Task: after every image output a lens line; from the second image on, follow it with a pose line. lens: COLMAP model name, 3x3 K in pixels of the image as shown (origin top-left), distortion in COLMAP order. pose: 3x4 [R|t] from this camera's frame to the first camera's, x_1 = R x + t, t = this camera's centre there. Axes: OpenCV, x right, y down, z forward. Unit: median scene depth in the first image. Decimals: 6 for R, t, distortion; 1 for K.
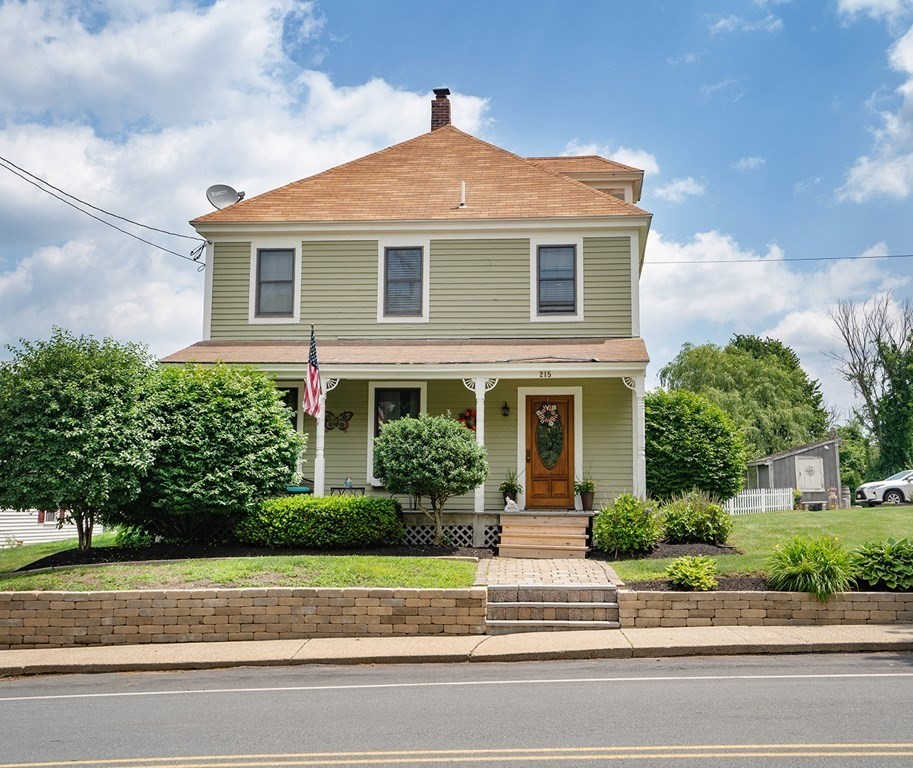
lens RADIAL K [[1138.5, 0, 477.8], [0, 1138.5, 381.9], [0, 0, 1]] dist [0.116922, 0.026082]
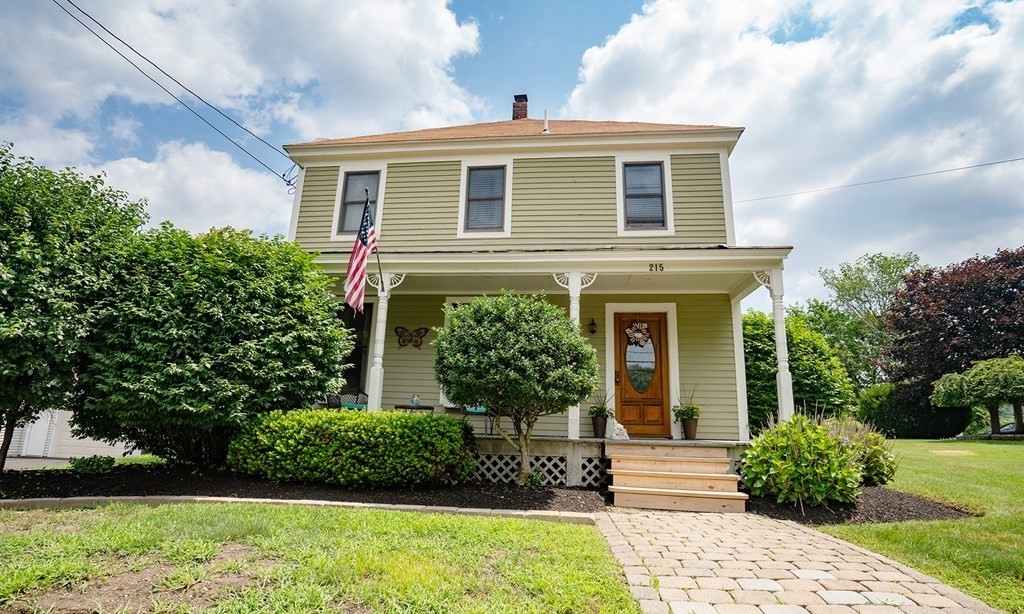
lens RADIAL K [[491.7, 0, 503.1], [0, 491.7, 330.1], [0, 0, 1]] dist [-0.045437, 0.000307]
pose [[0.999193, 0.019502, -0.035102, -0.036799], [-0.023105, 0.994164, -0.105375, 0.077490], [0.032842, 0.106102, 0.993813, 0.665990]]
